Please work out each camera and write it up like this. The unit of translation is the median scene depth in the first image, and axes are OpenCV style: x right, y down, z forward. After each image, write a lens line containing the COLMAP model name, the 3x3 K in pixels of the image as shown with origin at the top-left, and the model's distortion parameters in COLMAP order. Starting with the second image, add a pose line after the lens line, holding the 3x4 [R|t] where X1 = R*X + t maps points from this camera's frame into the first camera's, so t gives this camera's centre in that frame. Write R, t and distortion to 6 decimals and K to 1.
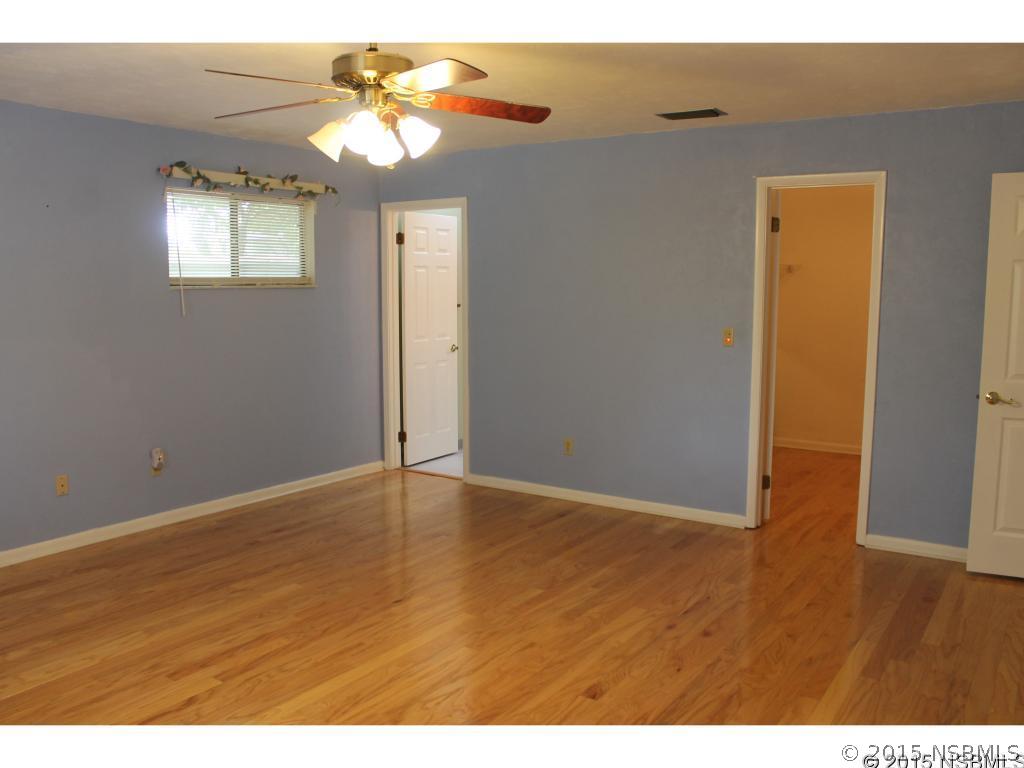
lens RADIAL K [[861.5, 0, 512.0], [0, 861.5, 384.0], [0, 0, 1]] dist [-0.140732, 0.112266]
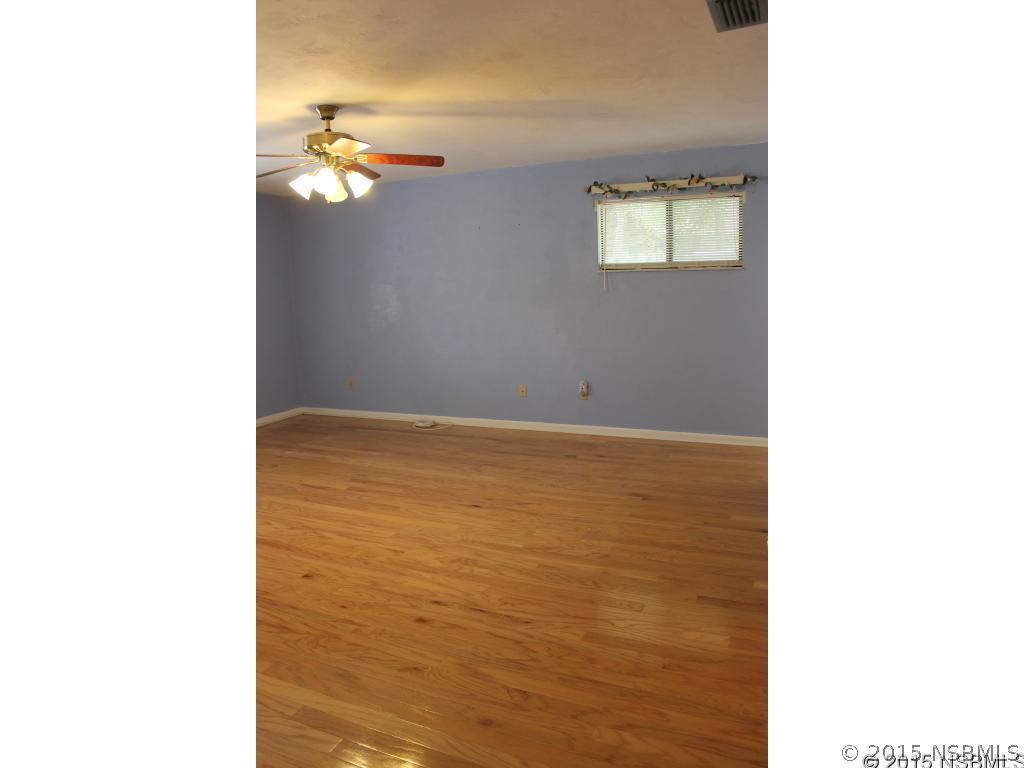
lens RADIAL K [[645.3, 0, 512.0], [0, 645.3, 384.0], [0, 0, 1]] dist [-0.110090, 0.001806]
pose [[0.167748, 0.150604, -0.974258, 0.845674], [-0.087927, 0.986609, 0.137374, -0.080893], [0.981901, 0.062619, 0.178743, 0.868449]]
